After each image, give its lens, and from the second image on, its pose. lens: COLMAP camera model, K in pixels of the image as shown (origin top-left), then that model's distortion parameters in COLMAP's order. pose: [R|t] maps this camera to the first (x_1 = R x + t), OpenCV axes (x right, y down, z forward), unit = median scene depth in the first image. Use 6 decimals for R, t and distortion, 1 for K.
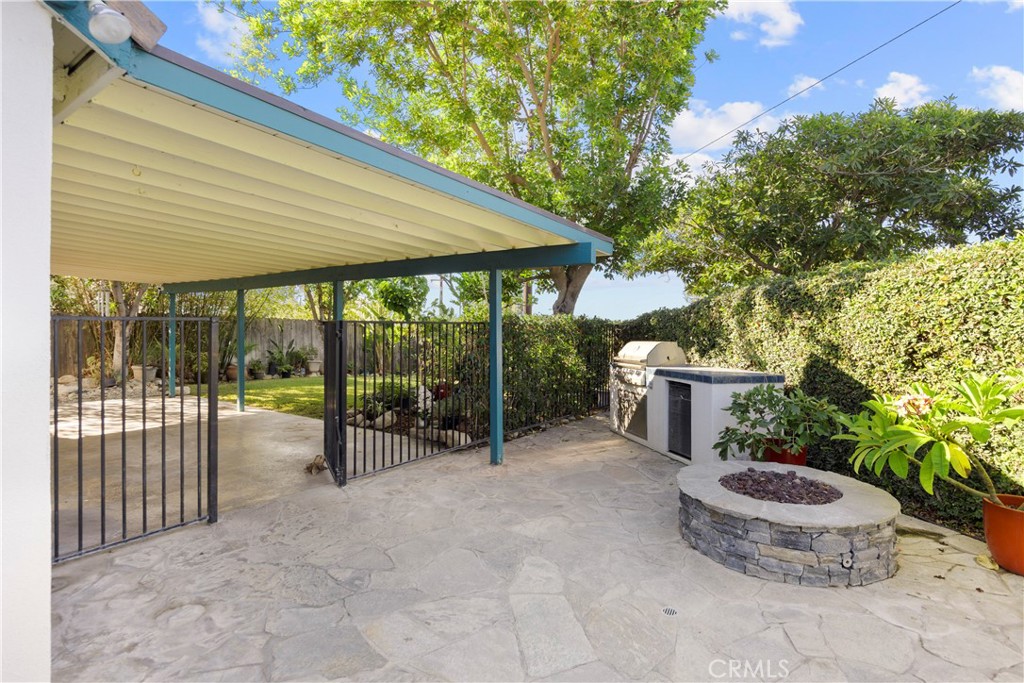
lens RADIAL K [[497.8, 0, 511.6], [0, 497.8, 324.5], [0, 0, 1]] dist [-0.020053, 0.000120]
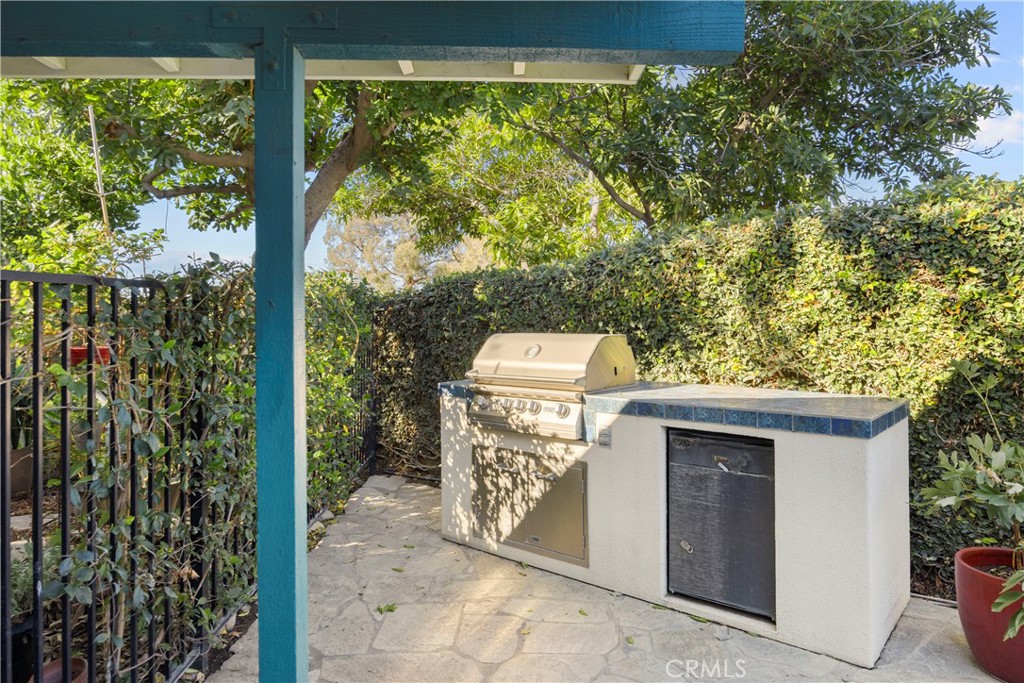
lens RADIAL K [[673.7, 0, 512.0], [0, 673.7, 297.6], [0, 0, 1]] dist [-0.000924, -0.000465]
pose [[0.807668, 0.004651, 0.589619, -0.120068], [0.000537, 0.999963, -0.008623, 0.006603], [-0.589637, 0.007281, 0.807636, 0.565883]]
